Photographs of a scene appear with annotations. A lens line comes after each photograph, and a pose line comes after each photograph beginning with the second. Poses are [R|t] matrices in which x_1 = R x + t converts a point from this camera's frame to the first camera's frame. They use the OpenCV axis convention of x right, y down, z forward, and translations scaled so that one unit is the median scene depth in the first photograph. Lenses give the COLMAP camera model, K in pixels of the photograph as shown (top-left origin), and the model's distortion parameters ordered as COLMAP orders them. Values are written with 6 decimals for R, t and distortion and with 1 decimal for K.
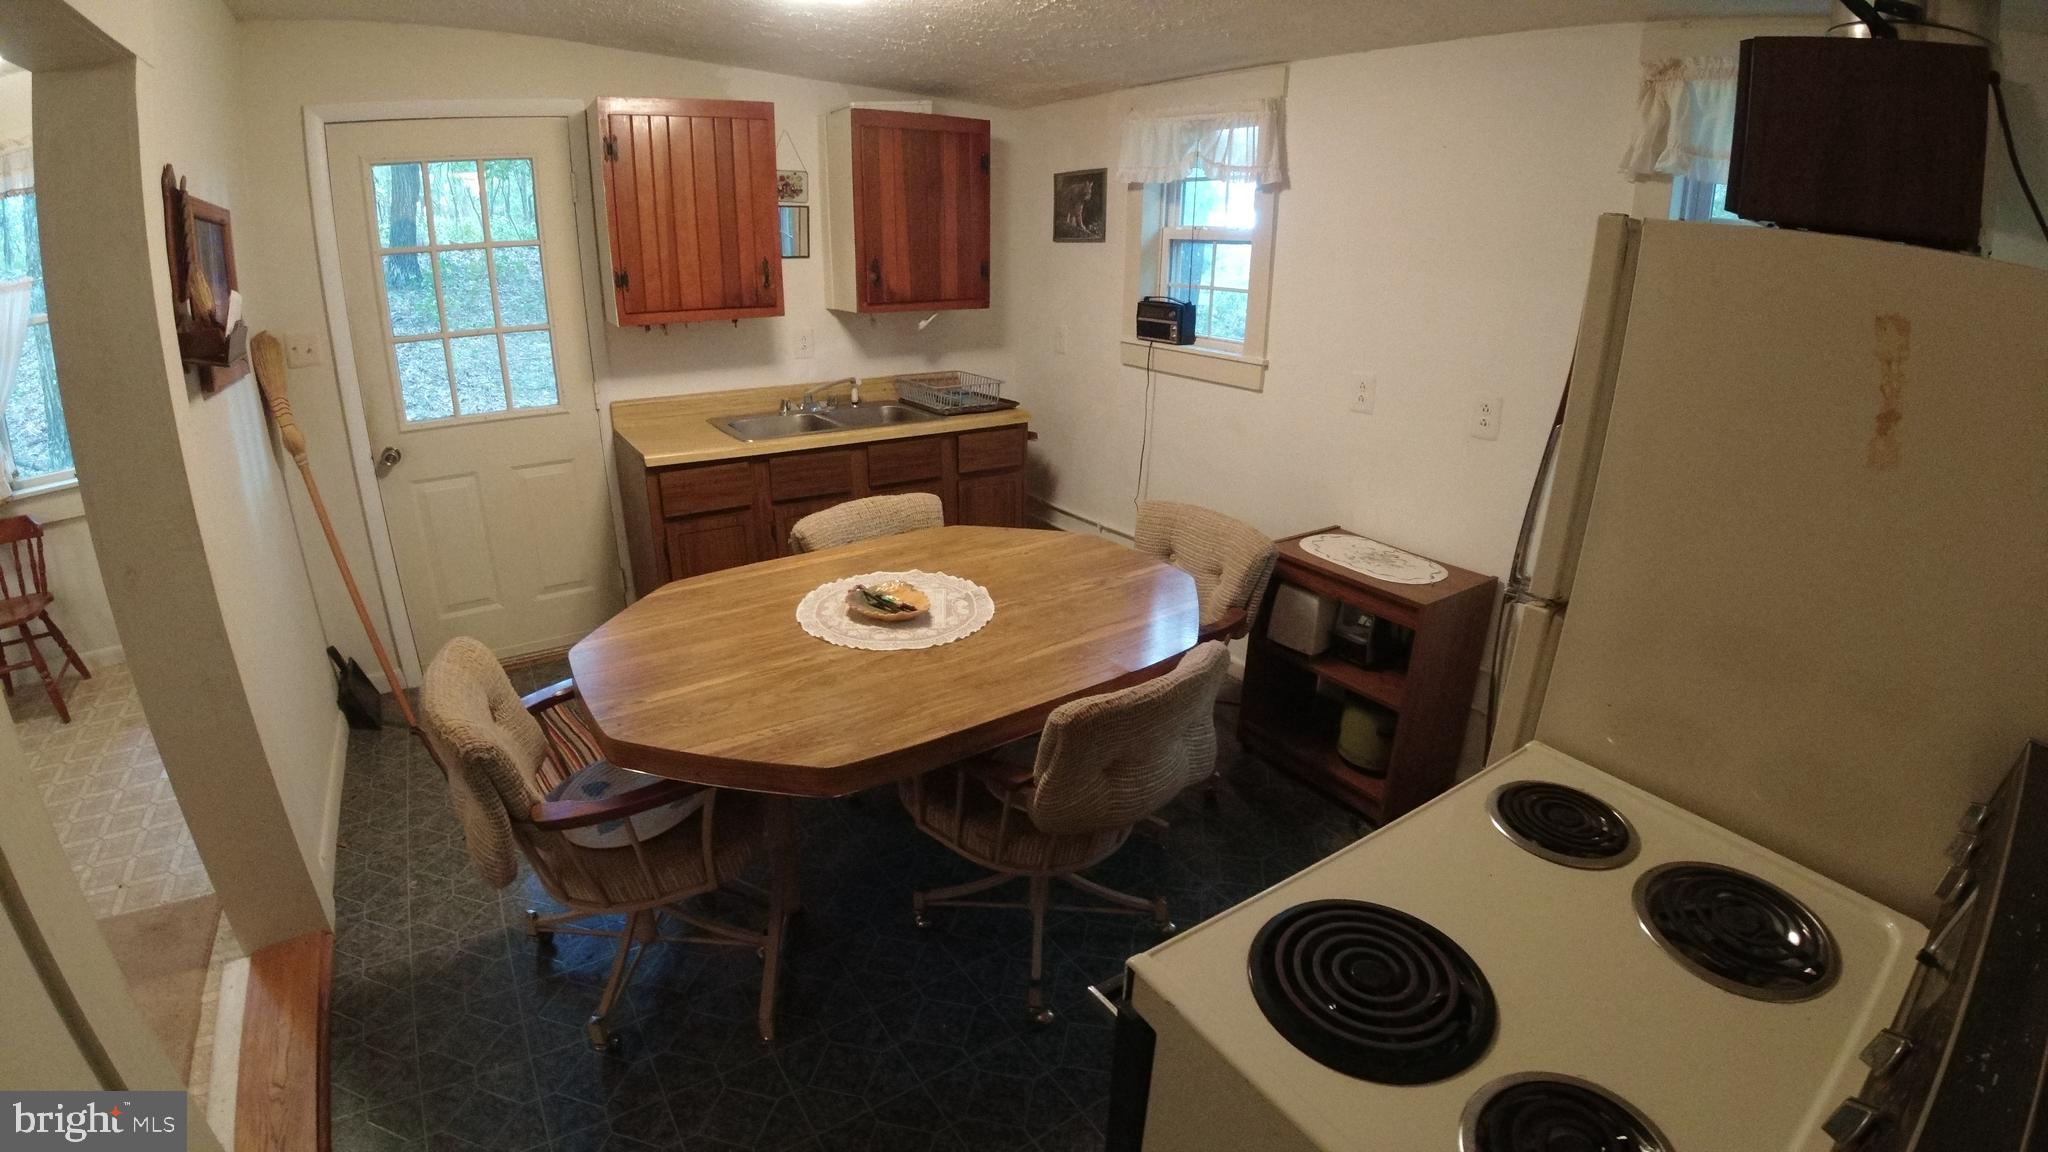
lens RADIAL K [[877.3, 0, 1029.0], [0, 877.3, 566.6], [0, 0, 1]] dist [-0.134978, 0.011750]
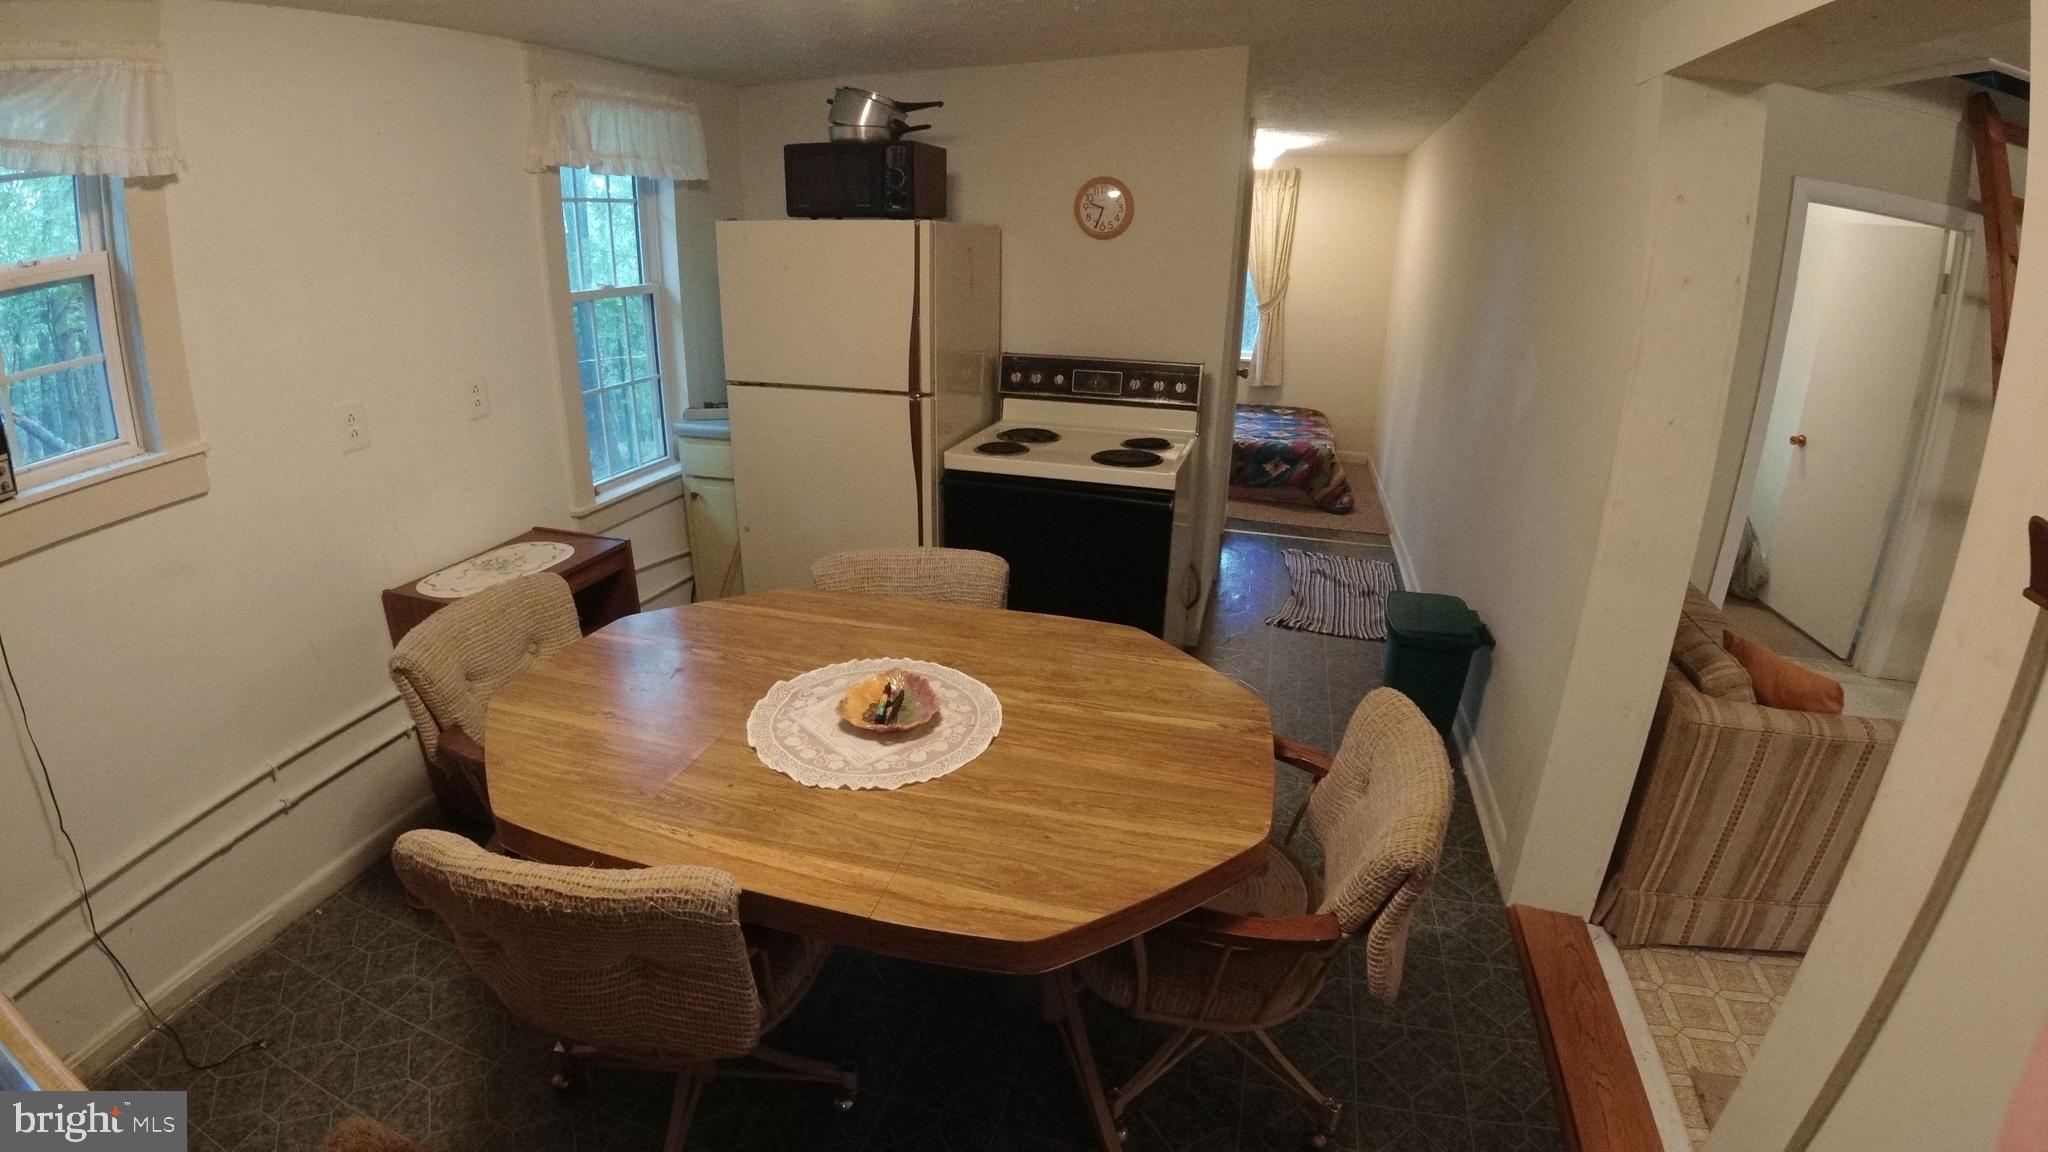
lens RADIAL K [[877.3, 0, 1029.0], [0, 877.3, 566.6], [0, 0, 1]] dist [-0.134978, 0.011750]
pose [[-0.645251, -0.298012, 0.703449, -0.729945], [0.233733, 0.799621, 0.553150, -0.447362], [-0.727338, 0.521340, -0.446301, 1.152831]]
